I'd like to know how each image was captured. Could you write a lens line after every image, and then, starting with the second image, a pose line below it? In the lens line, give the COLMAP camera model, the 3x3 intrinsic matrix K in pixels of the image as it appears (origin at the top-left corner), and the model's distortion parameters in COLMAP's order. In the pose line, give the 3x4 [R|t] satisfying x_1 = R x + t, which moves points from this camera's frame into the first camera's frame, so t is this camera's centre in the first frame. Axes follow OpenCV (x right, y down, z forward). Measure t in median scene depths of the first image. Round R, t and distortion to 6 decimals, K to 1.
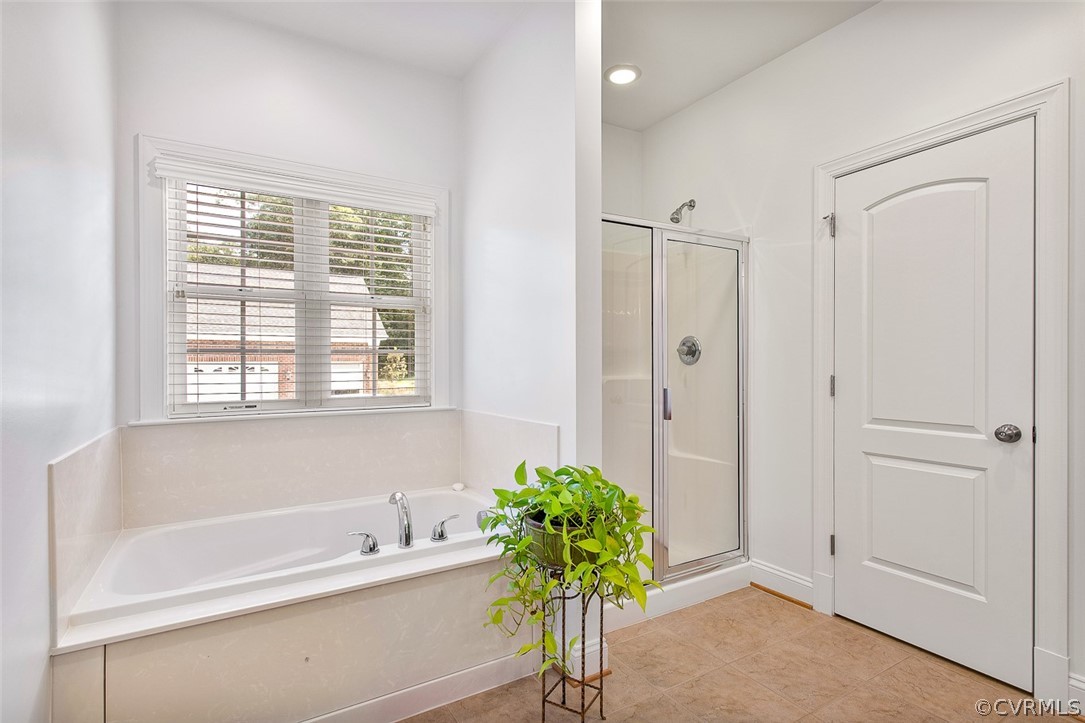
lens RADIAL K [[529.8, 0, 541.9], [0, 529.8, 364.5], [0, 0, 1]] dist [0.000415, -0.000965]
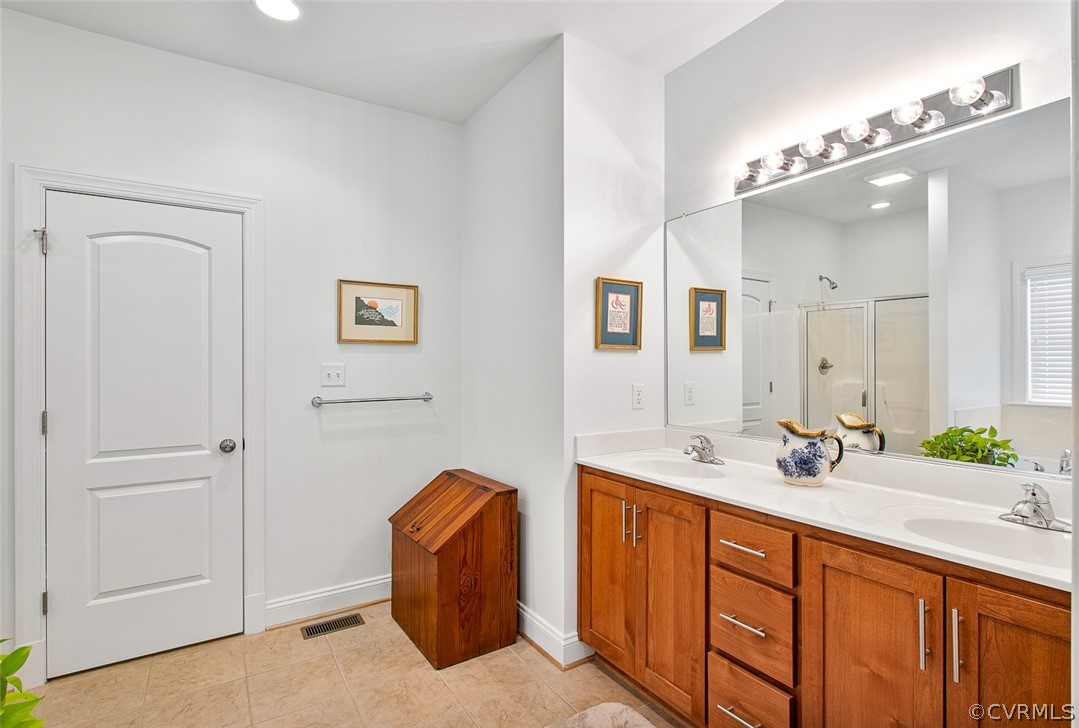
lens RADIAL K [[526.9, 0, 538.8], [0, 526.9, 362.5], [0, 0, 1]] dist [0.000415, -0.000965]
pose [[-0.035023, 0.005451, 0.999372, -0.431531], [0.003522, 0.999980, -0.005331, -0.064172], [-0.999380, 0.003333, -0.035041, 0.248513]]
